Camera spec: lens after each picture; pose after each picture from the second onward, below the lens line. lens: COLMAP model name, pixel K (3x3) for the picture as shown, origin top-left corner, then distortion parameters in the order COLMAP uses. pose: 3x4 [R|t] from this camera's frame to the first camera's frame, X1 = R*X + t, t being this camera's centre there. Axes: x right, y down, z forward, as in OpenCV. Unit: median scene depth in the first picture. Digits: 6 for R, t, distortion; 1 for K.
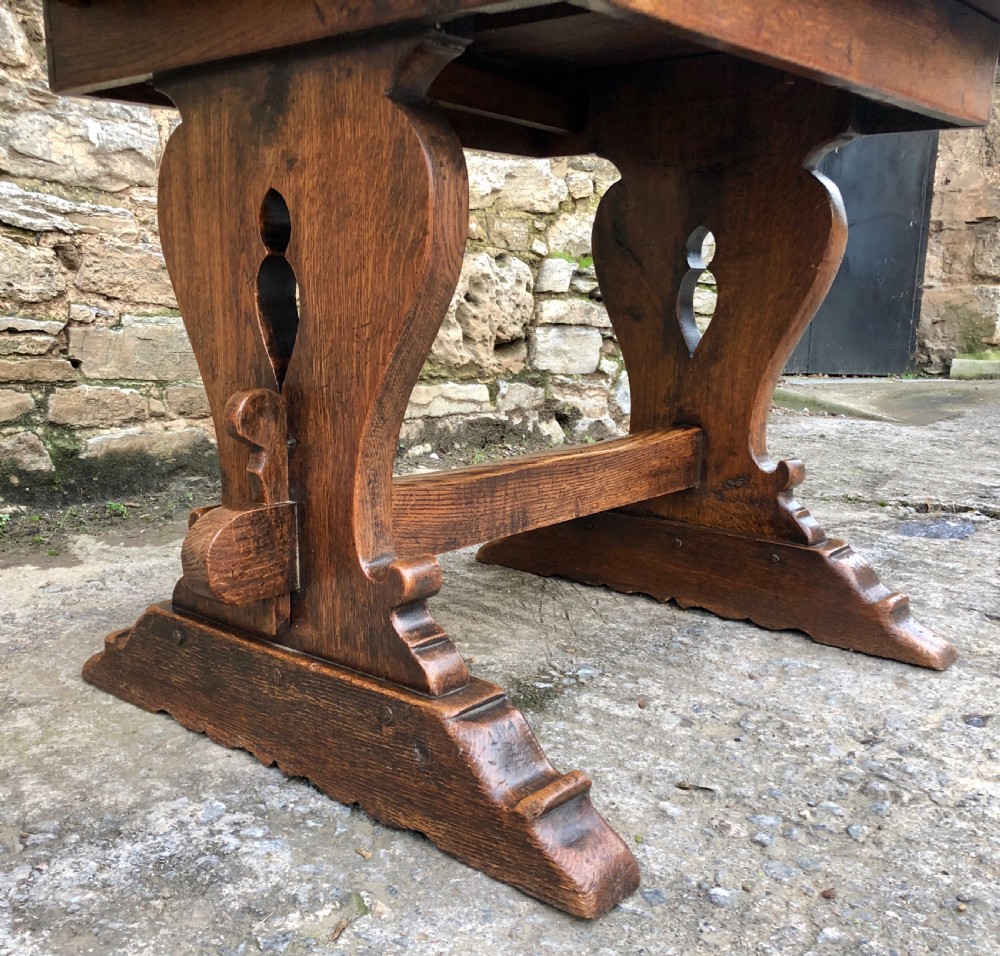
lens RADIAL K [[1078.6, 0, 437.5], [0, 1078.6, 493.5], [0, 0, 1]] dist [0.021235, -0.015739]
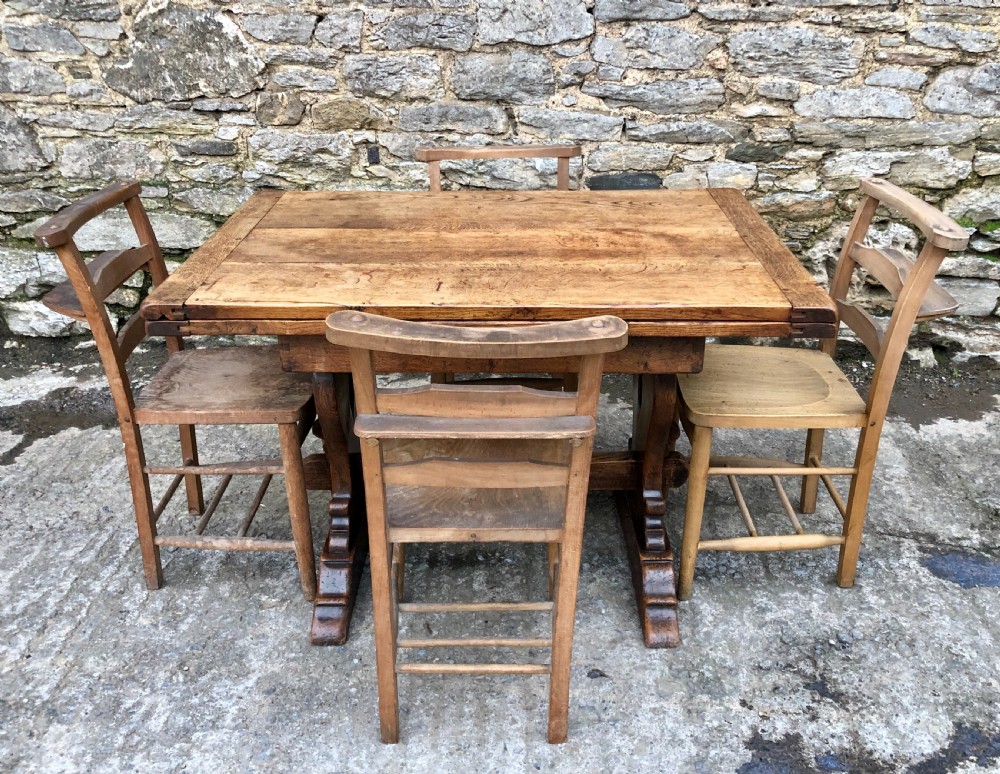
lens RADIAL K [[926.4, 0, 514.4], [0, 926.4, 338.4], [0, 0, 1]] dist [0.022922, -0.023764]
pose [[0.677070, 0.276194, -0.682124, 0.807927], [-0.134475, 0.957728, 0.254308, -0.453095], [0.723527, -0.080456, 0.685591, -0.114211]]
